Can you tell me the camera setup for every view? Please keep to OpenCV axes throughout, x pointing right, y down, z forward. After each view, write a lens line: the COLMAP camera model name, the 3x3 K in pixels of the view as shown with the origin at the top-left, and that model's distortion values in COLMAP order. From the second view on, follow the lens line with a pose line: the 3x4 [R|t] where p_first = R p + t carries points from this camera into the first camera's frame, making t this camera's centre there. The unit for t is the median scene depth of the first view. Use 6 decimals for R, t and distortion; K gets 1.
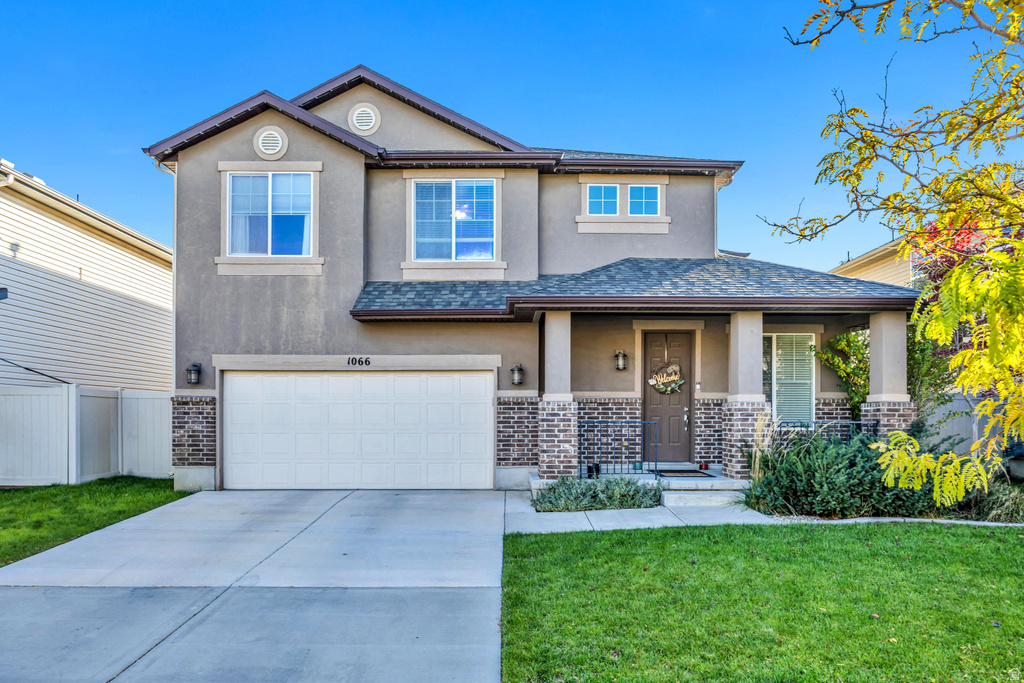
lens RADIAL K [[631.9, 0, 512.0], [0, 631.9, 341.5], [0, 0, 1]] dist [-0.002401, 0.000972]
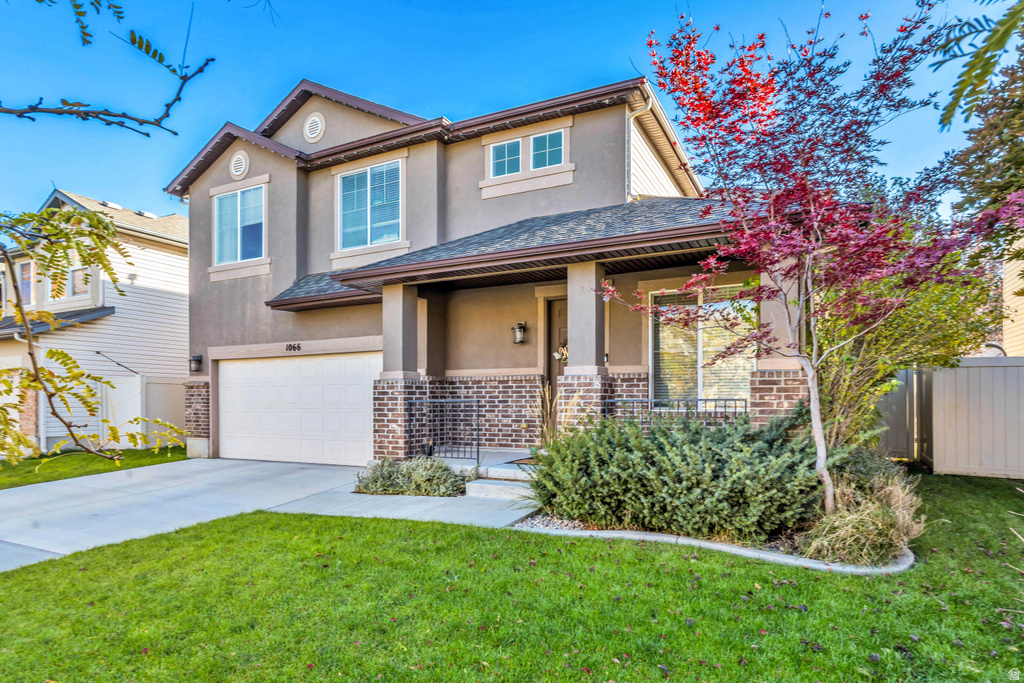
lens RADIAL K [[589.7, 0, 512.0], [0, 589.7, 341.5], [0, 0, 1]] dist [0.002550, 0.000042]
pose [[0.882484, -0.050065, -0.467671, 0.559386], [0.058149, 0.998304, 0.002856, 0.038895], [0.466735, -0.029715, 0.883898, 0.253344]]
